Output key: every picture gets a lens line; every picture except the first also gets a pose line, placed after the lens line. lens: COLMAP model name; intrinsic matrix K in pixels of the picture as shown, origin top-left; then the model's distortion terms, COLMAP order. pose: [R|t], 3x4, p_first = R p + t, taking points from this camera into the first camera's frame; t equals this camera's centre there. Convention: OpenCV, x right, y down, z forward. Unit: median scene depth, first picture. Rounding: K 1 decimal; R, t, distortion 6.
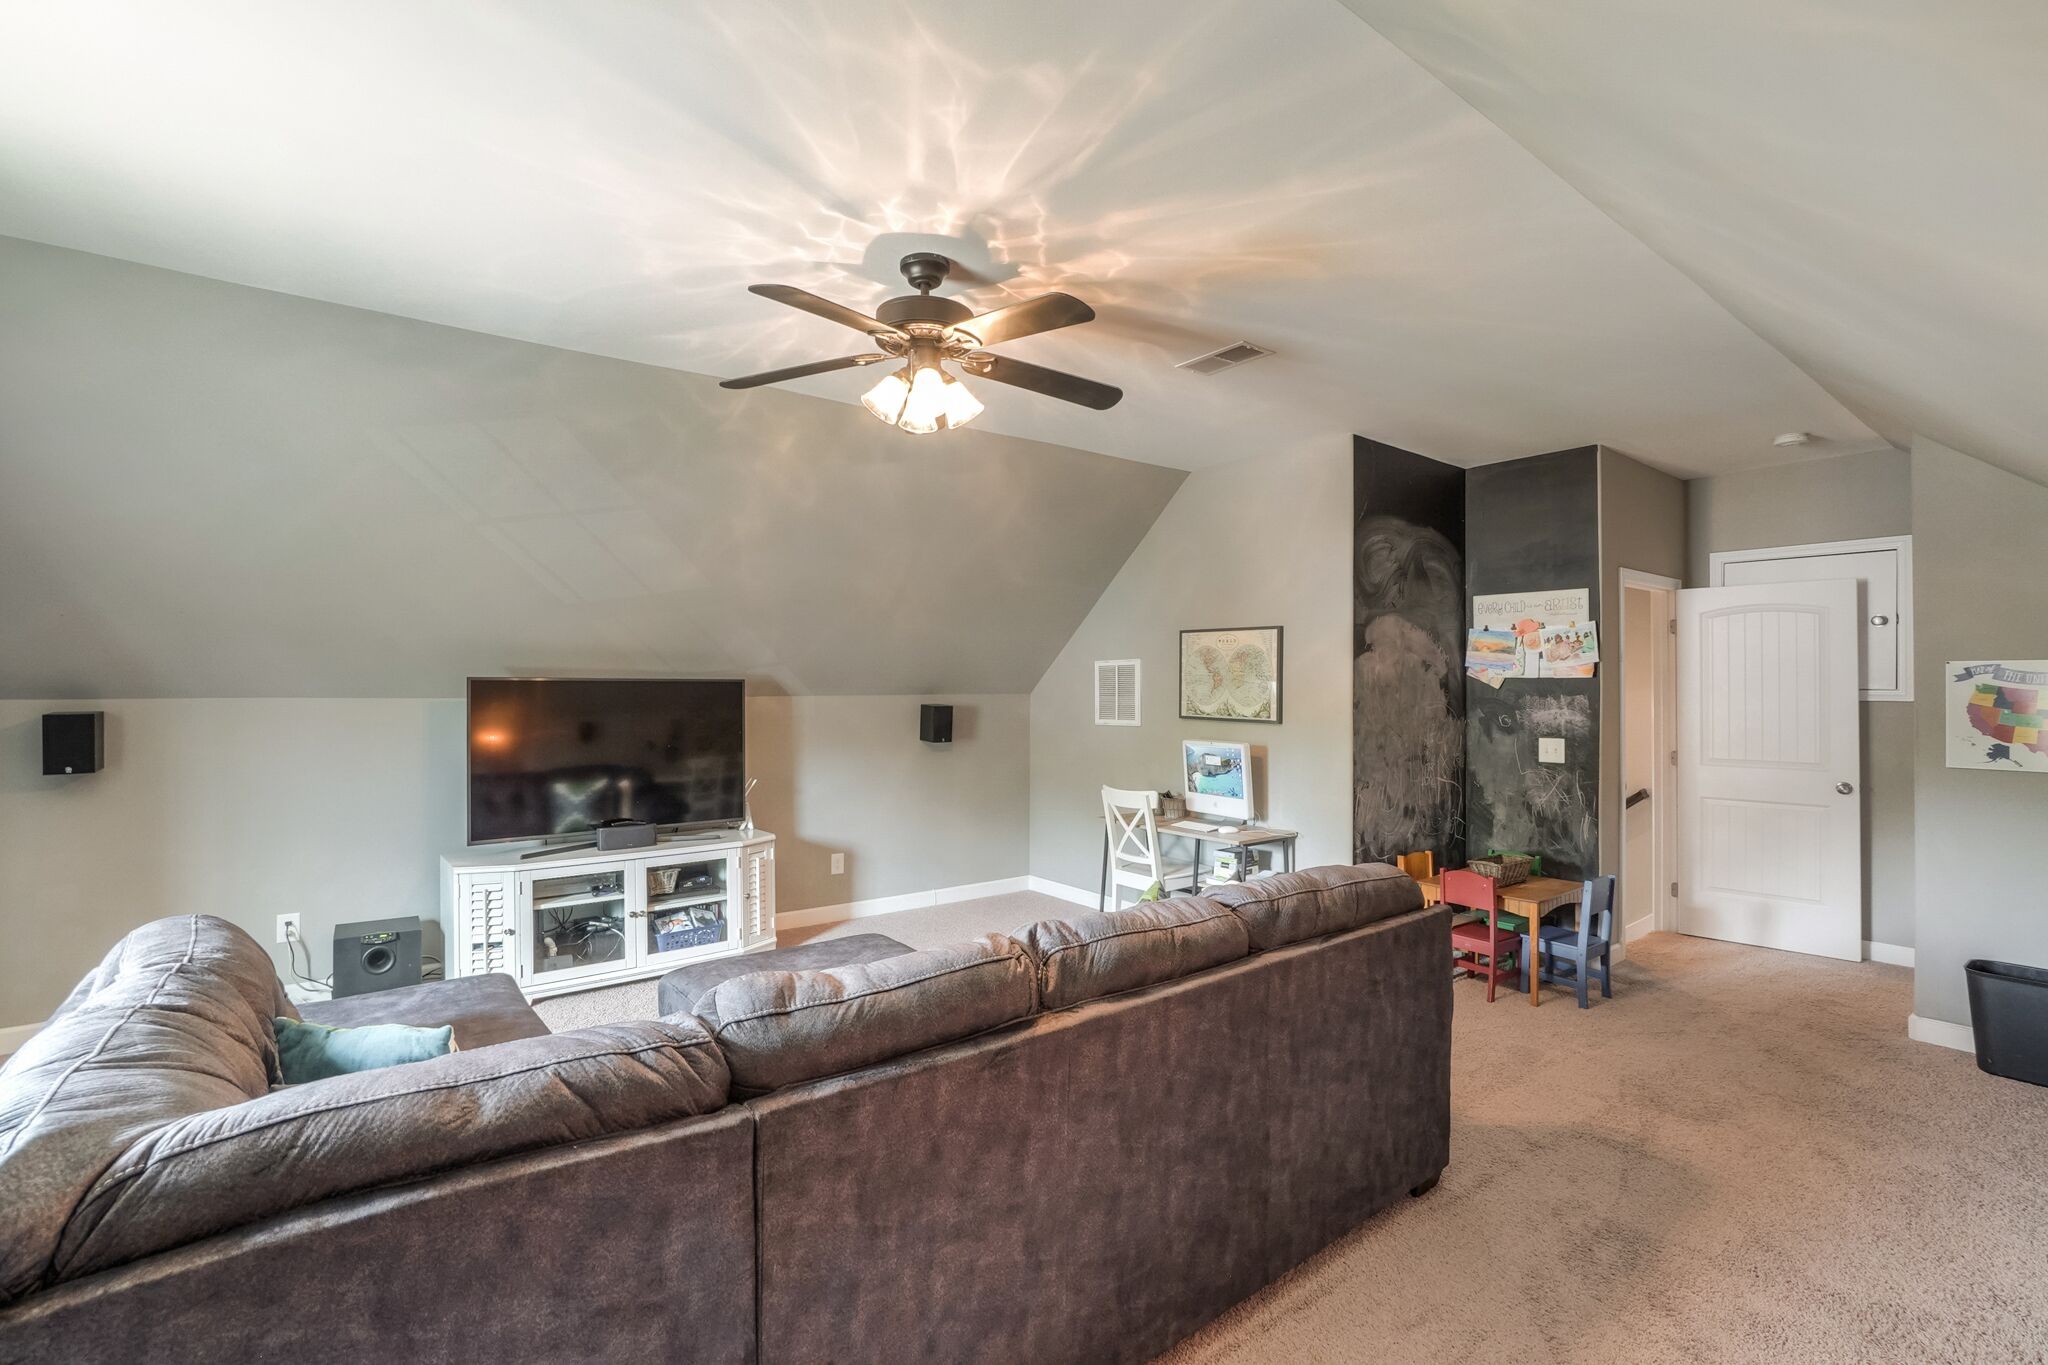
lens RADIAL K [[918.3, 0, 1015.5], [0, 918.3, 681.0], [0, 0, 1]] dist [-0.056103, 0.023544]
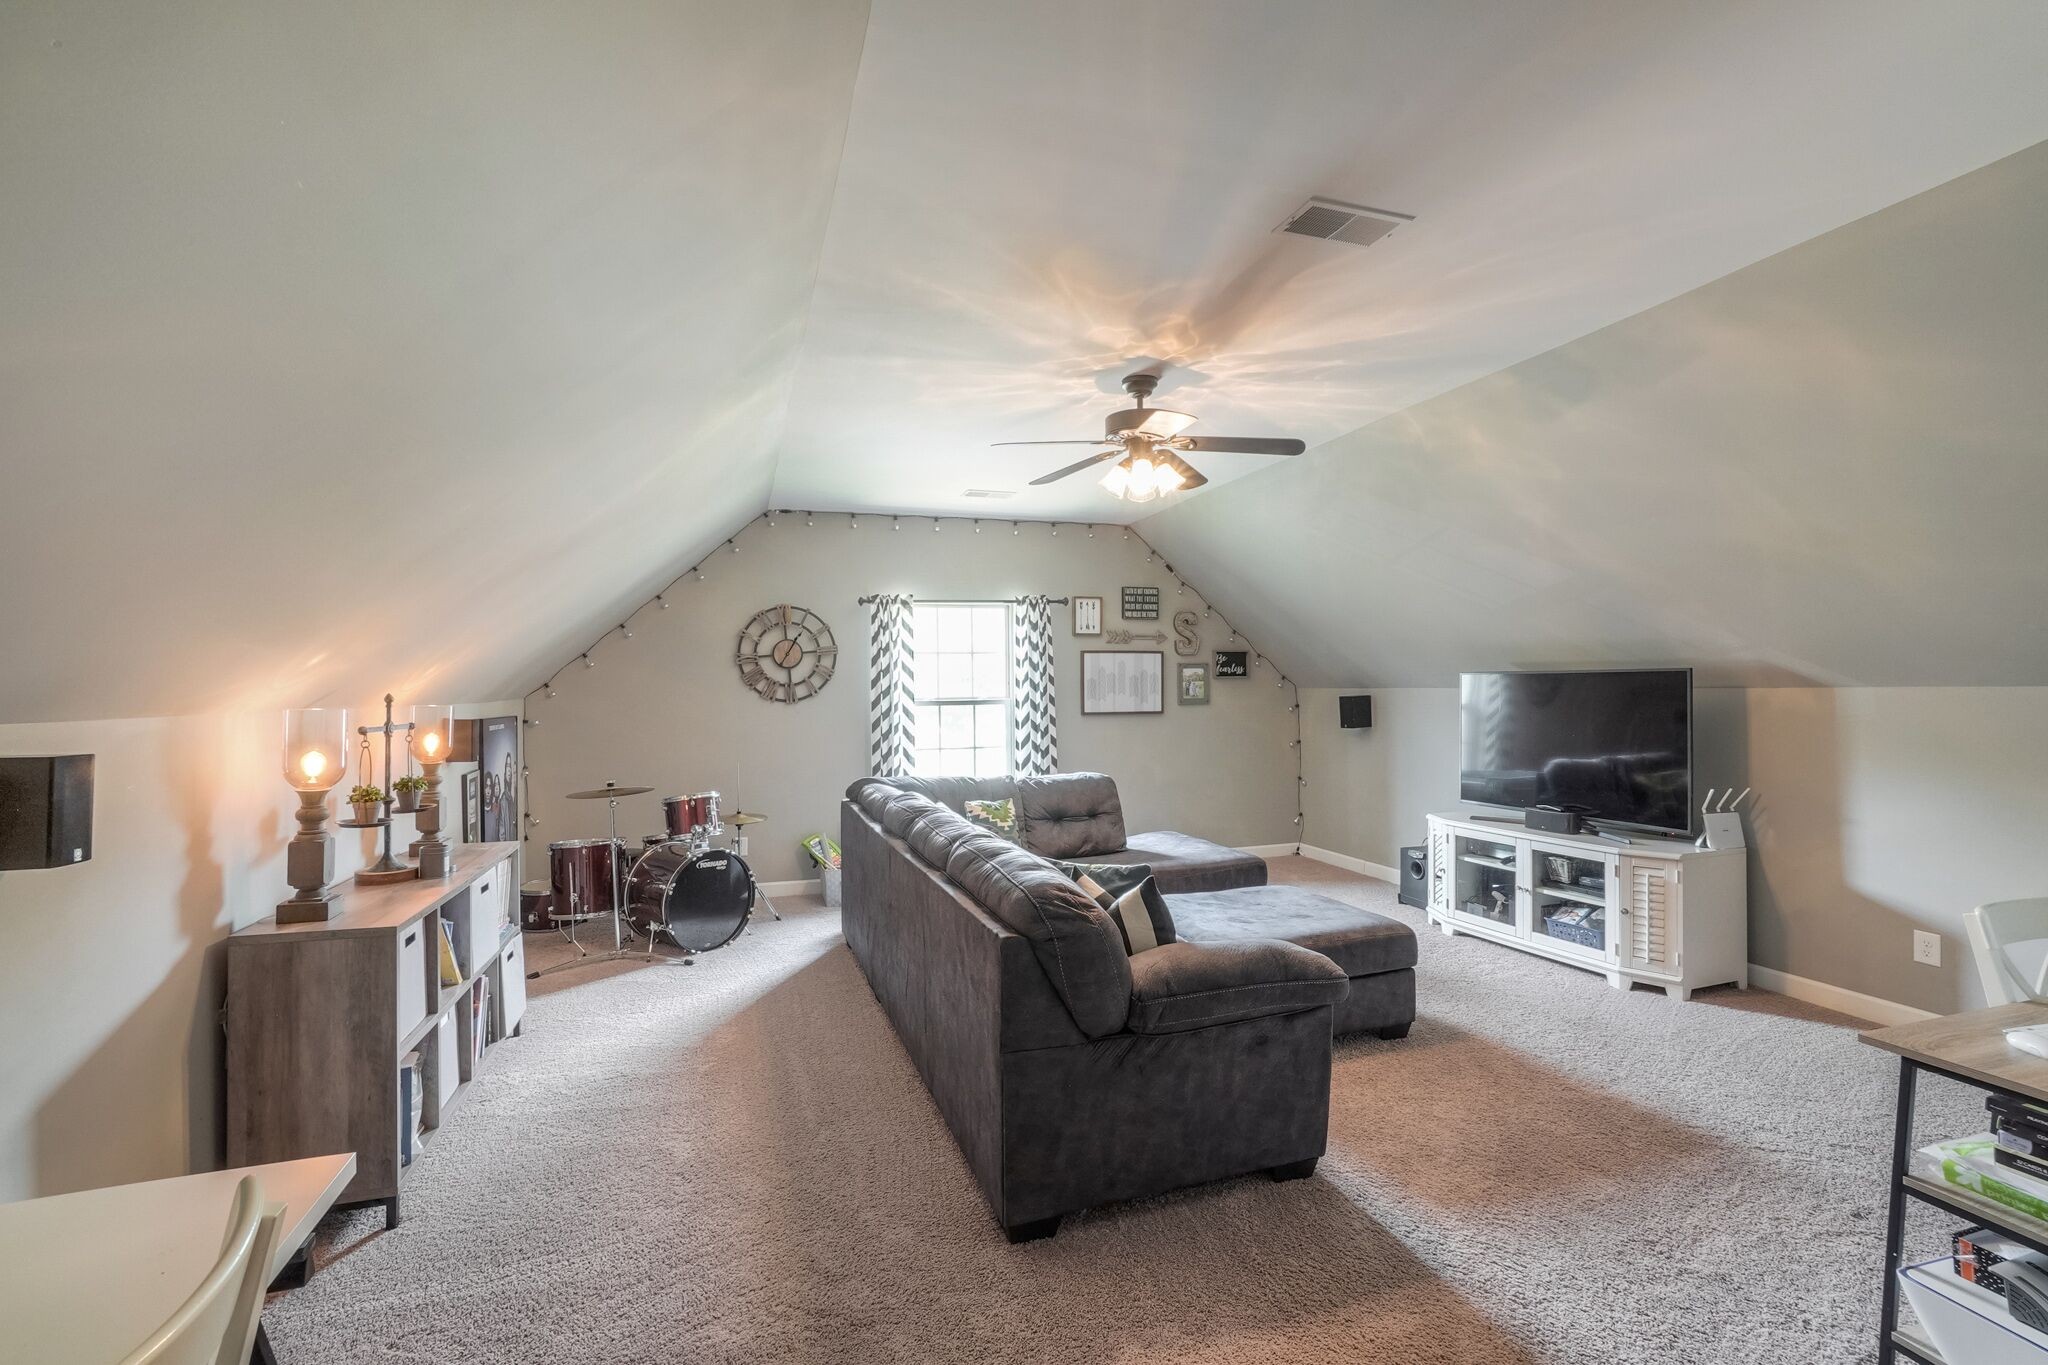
lens RADIAL K [[918.3, 0, 1015.5], [0, 918.3, 681.0], [0, 0, 1]] dist [-0.056103, 0.023544]
pose [[-0.339547, -0.001403, -0.940588, 0.758716], [0.020446, 0.999752, -0.008872, 0.005789], [0.940367, -0.022243, -0.339434, 0.761922]]
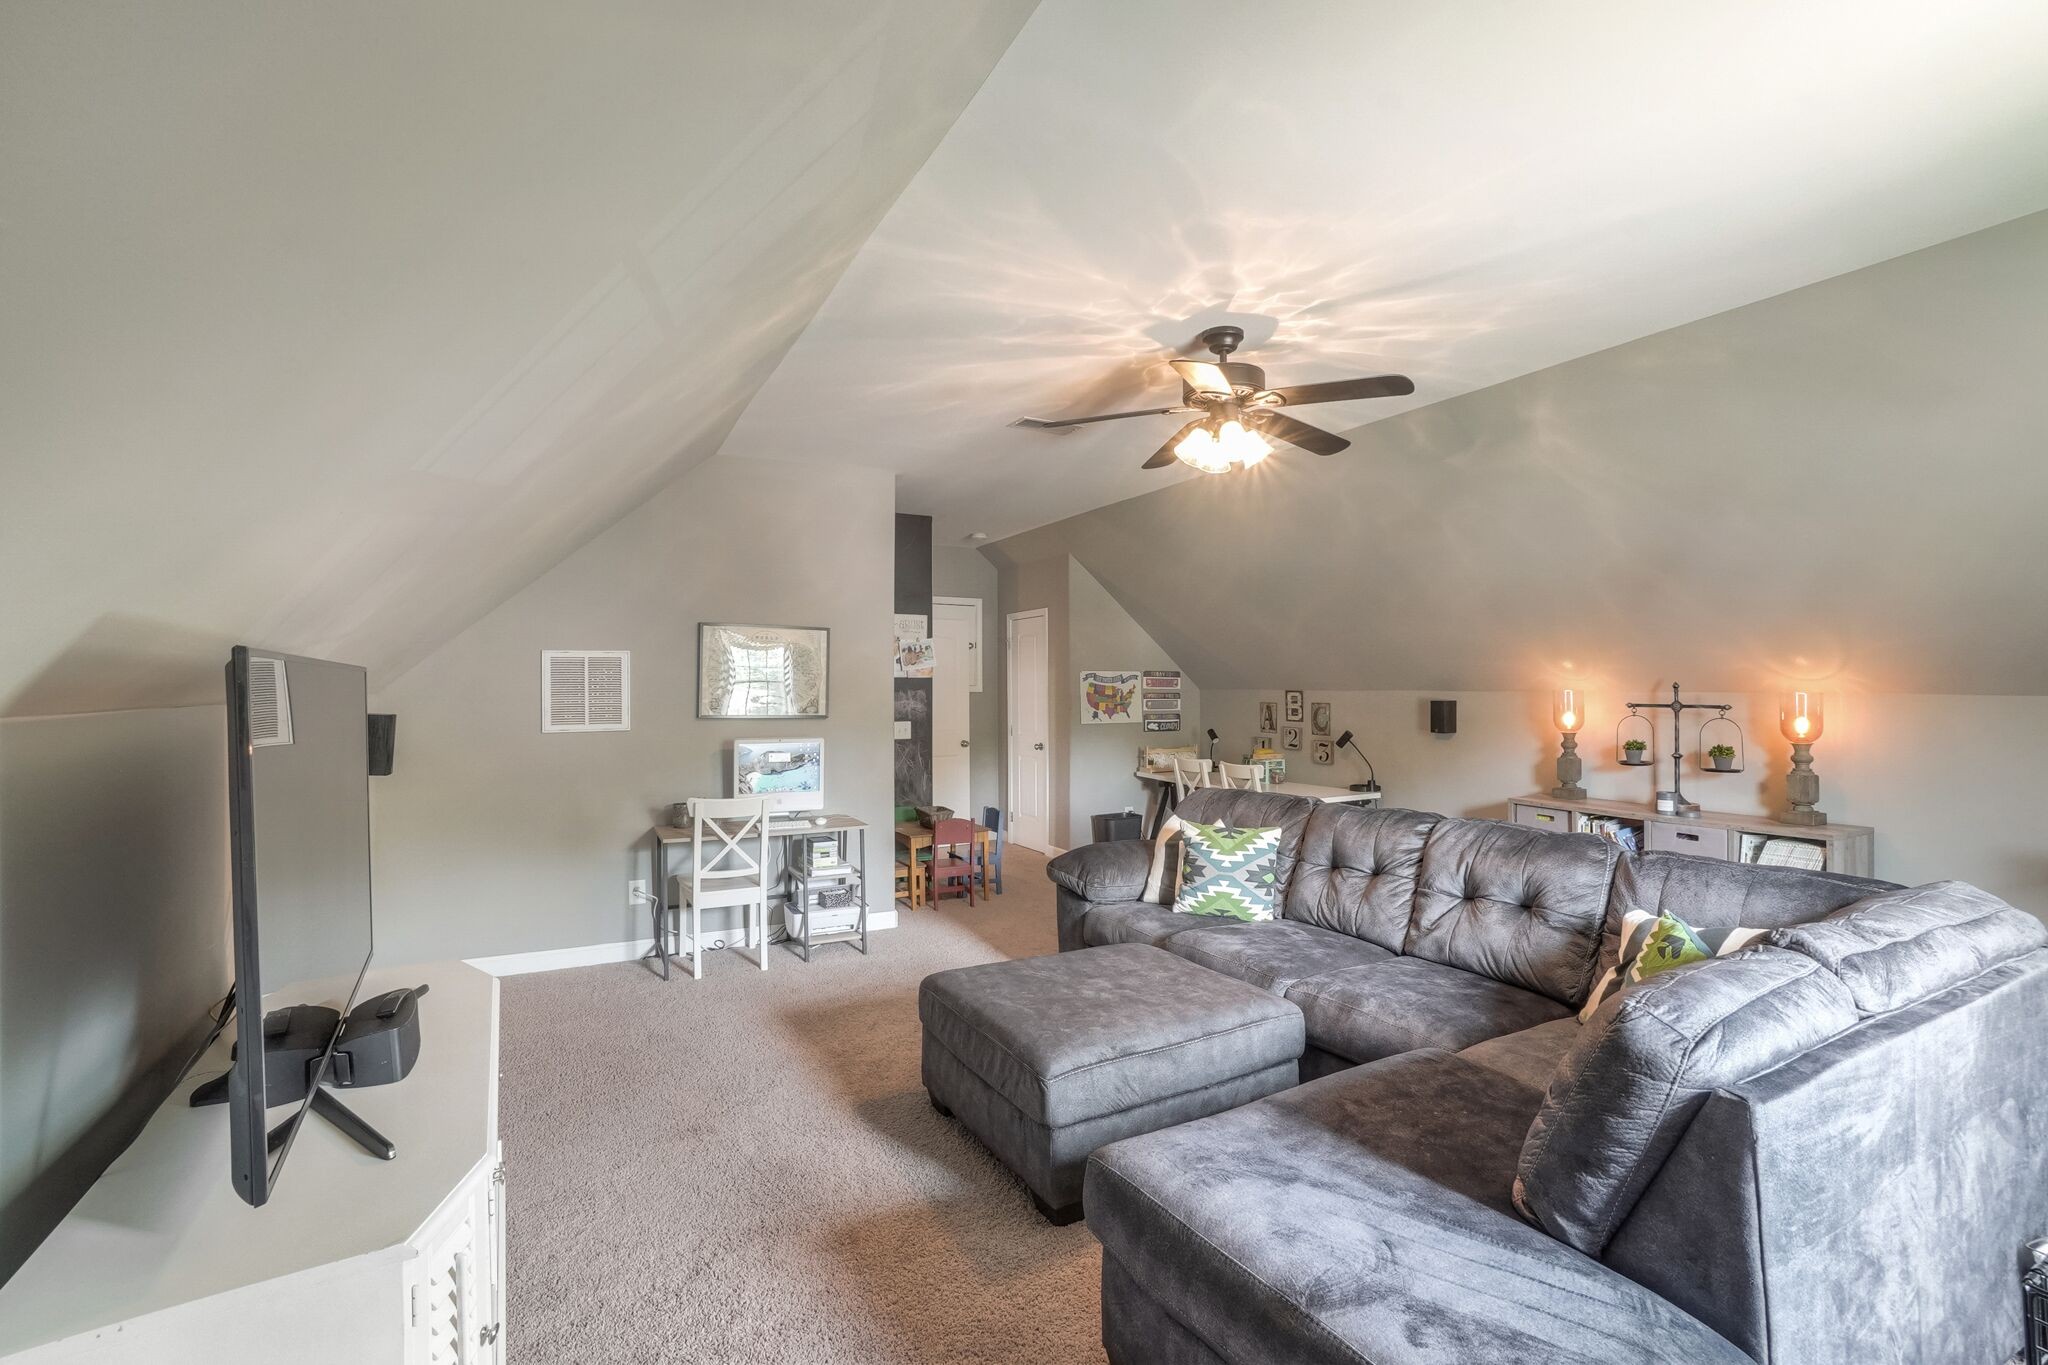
lens RADIAL K [[897.0, 0, 1031.9], [0, 897.0, 676.1], [0, 0, 1]] dist [-0.079682, 0.039312]
pose [[0.156035, 0.008950, 0.987711, -0.770156], [-0.005537, 0.999951, -0.008186, 0.004853], [-0.987736, -0.004191, 0.156077, 0.631925]]
